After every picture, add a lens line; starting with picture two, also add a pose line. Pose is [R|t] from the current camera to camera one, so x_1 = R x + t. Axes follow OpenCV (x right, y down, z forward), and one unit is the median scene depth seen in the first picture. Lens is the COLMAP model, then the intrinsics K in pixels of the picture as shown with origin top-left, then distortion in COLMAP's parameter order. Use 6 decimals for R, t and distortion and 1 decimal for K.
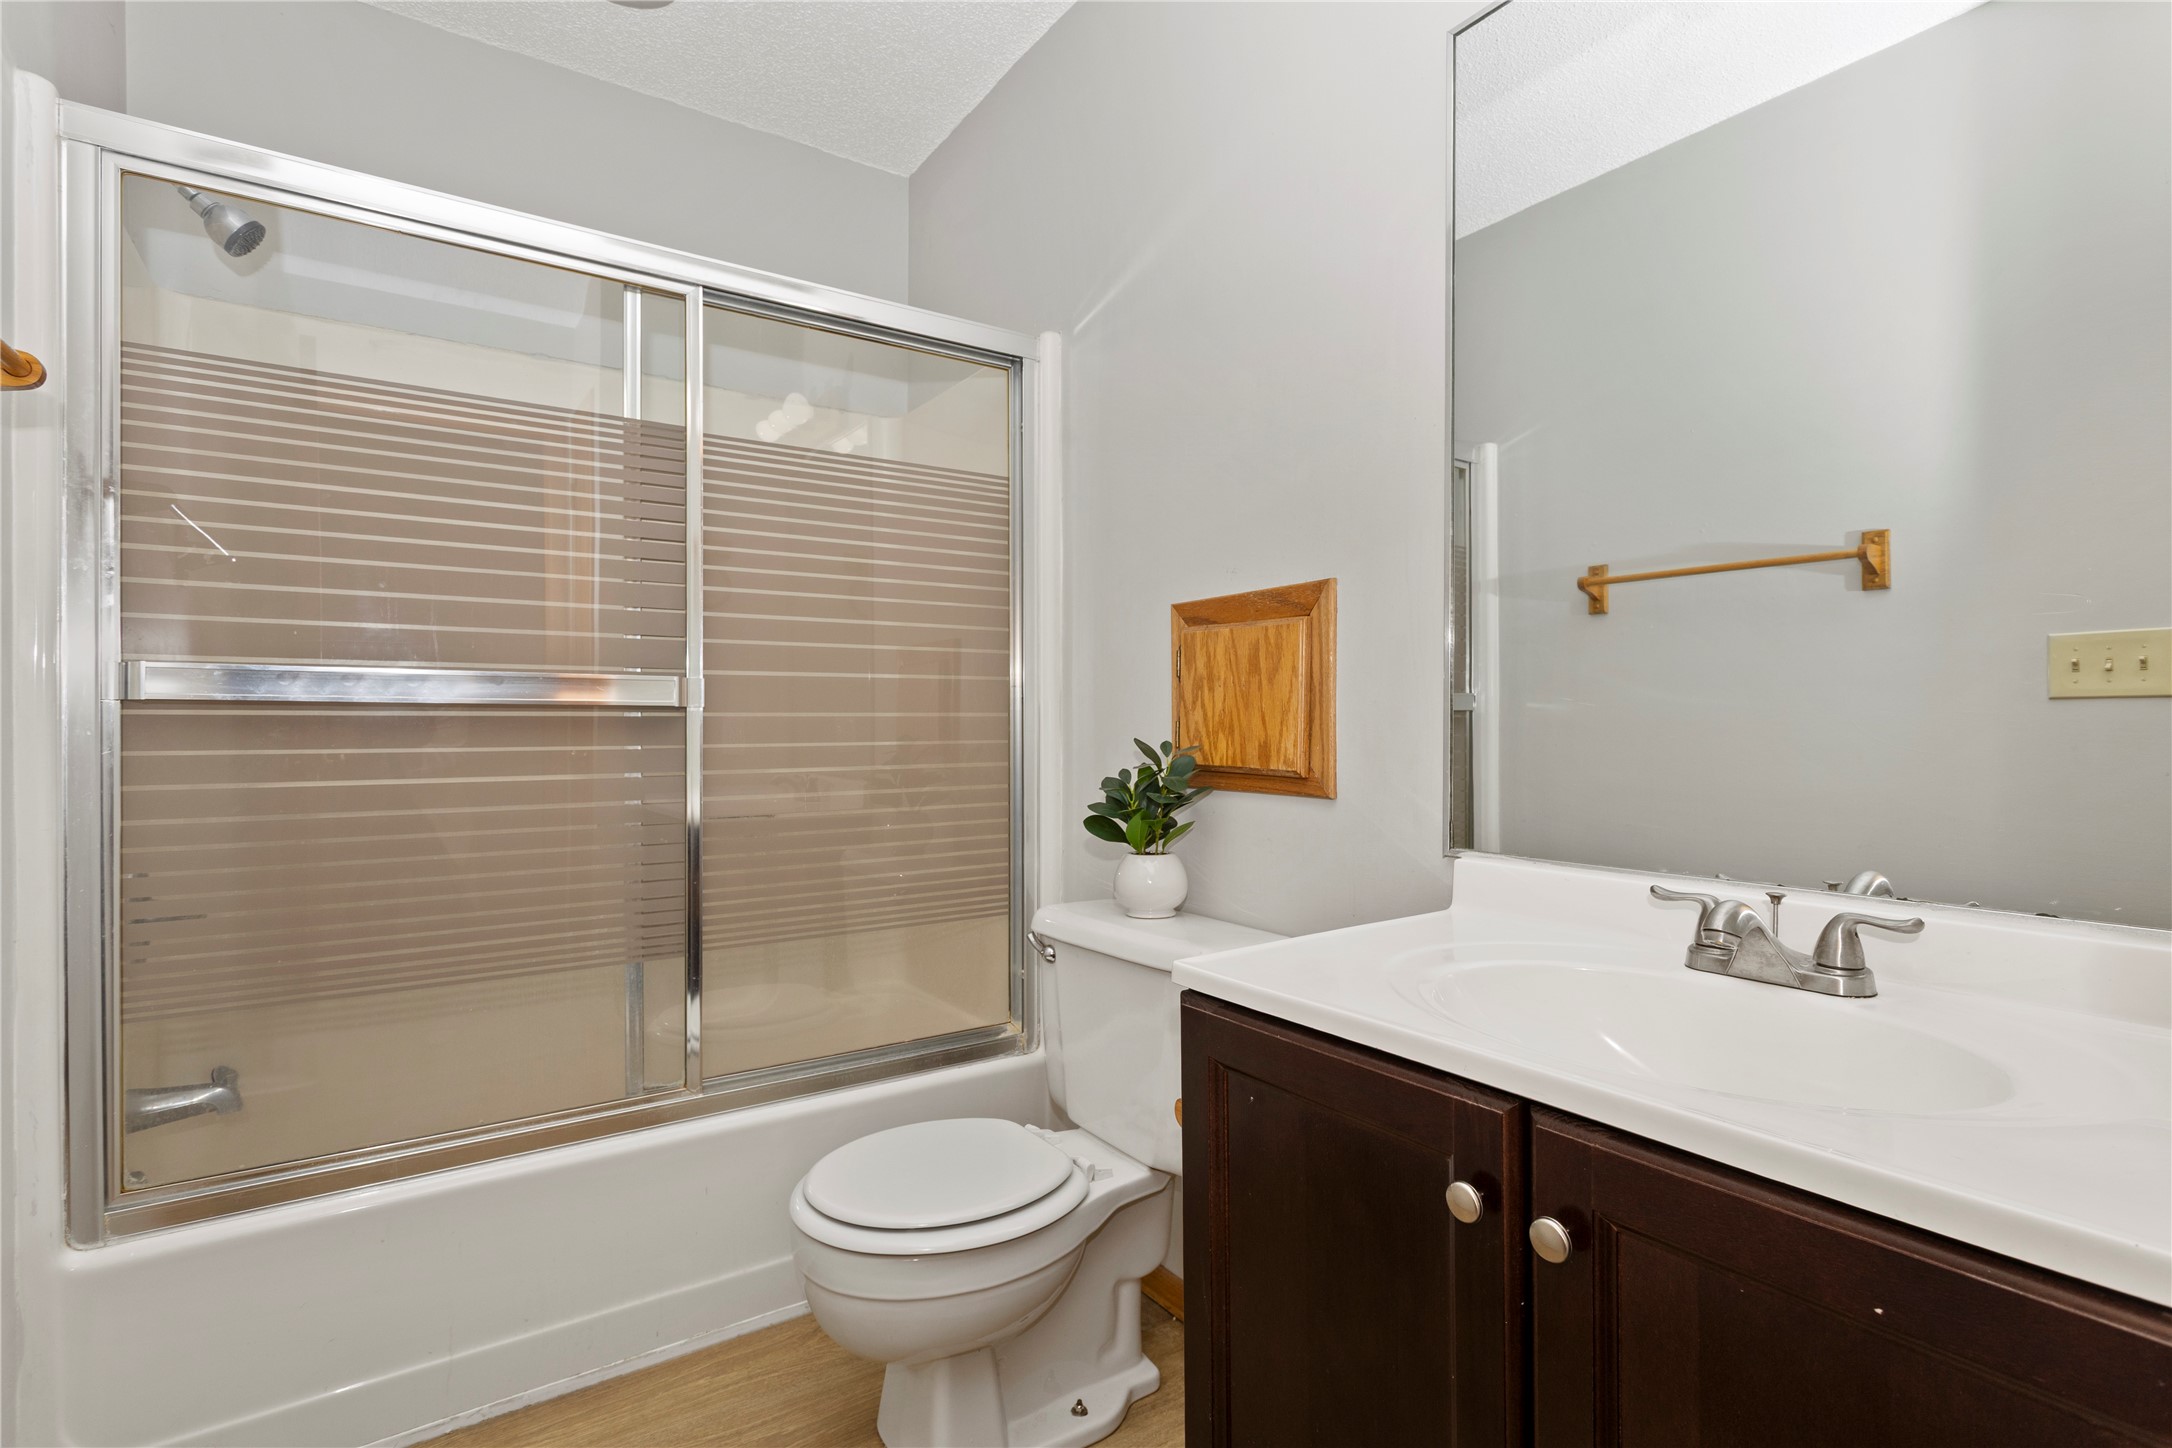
lens RADIAL K [[1054.8, 0, 1086.0], [0, 1054.8, 715.5], [0, 0, 1]] dist [0.004210, 0.000967]
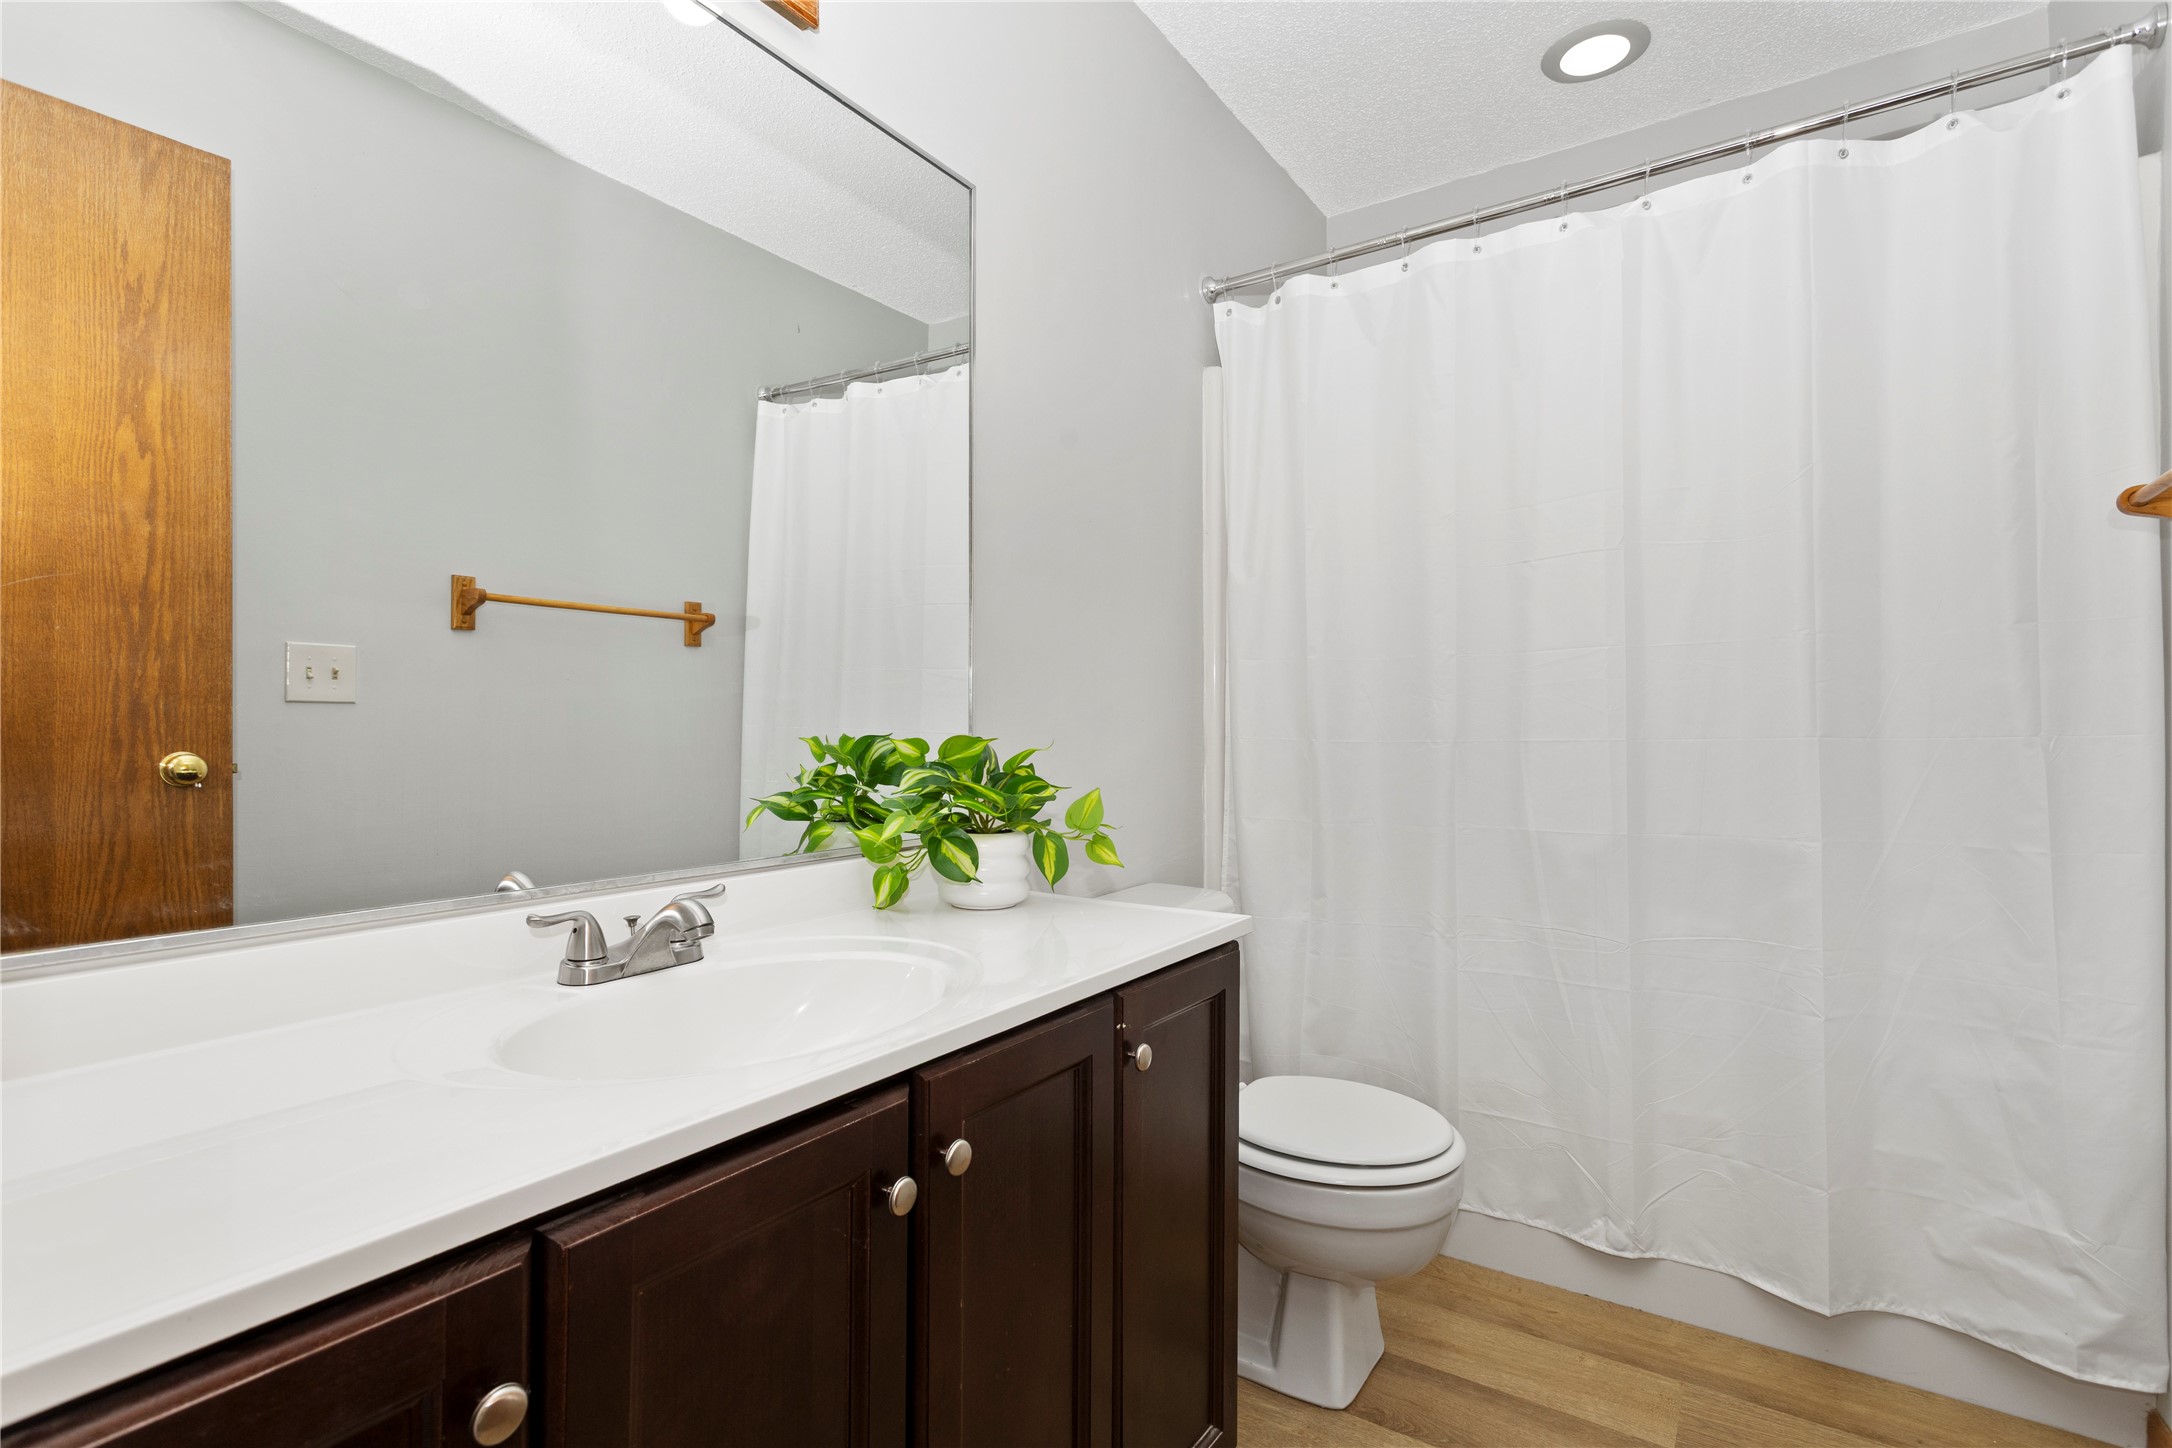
lens RADIAL K [[1054.8, 0, 1086.0], [0, 1054.8, 724.4], [0, 0, 1]] dist [0.004210, 0.000967]
pose [[-0.366210, 0.003986, 0.930524, -0.426007], [0.007424, 0.999972, -0.001362, 0.013847], [-0.930503, 0.006410, -0.366229, 0.919898]]
